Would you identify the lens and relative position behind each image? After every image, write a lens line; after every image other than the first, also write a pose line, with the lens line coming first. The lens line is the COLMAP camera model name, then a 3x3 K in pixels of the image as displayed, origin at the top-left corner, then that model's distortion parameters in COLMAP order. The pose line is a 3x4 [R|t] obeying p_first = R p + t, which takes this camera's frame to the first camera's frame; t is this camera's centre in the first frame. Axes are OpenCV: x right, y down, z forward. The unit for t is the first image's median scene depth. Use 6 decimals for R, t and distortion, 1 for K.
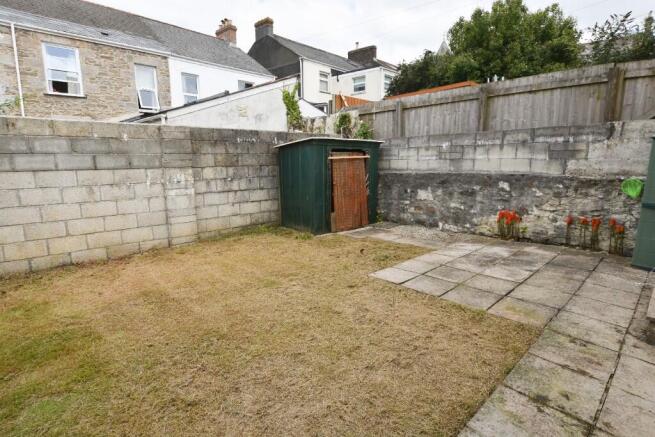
lens RADIAL K [[346.3, 0, 326.6], [0, 346.3, 216.6], [0, 0, 1]] dist [-0.002258, -0.000977]
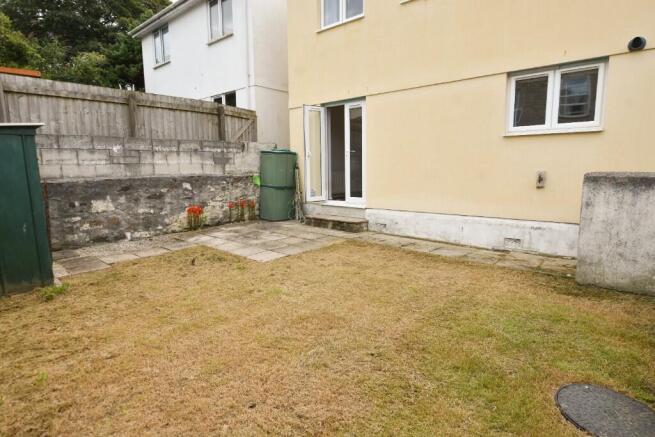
lens RADIAL K [[356.2, 0, 325.6], [0, 356.2, 217.2], [0, 0, 1]] dist [0.002594, 0.000128]
pose [[-0.090431, -0.131798, 0.987143, -0.720627], [0.176020, 0.973484, 0.146100, -0.075733], [-0.980224, 0.186969, -0.064834, 0.599005]]
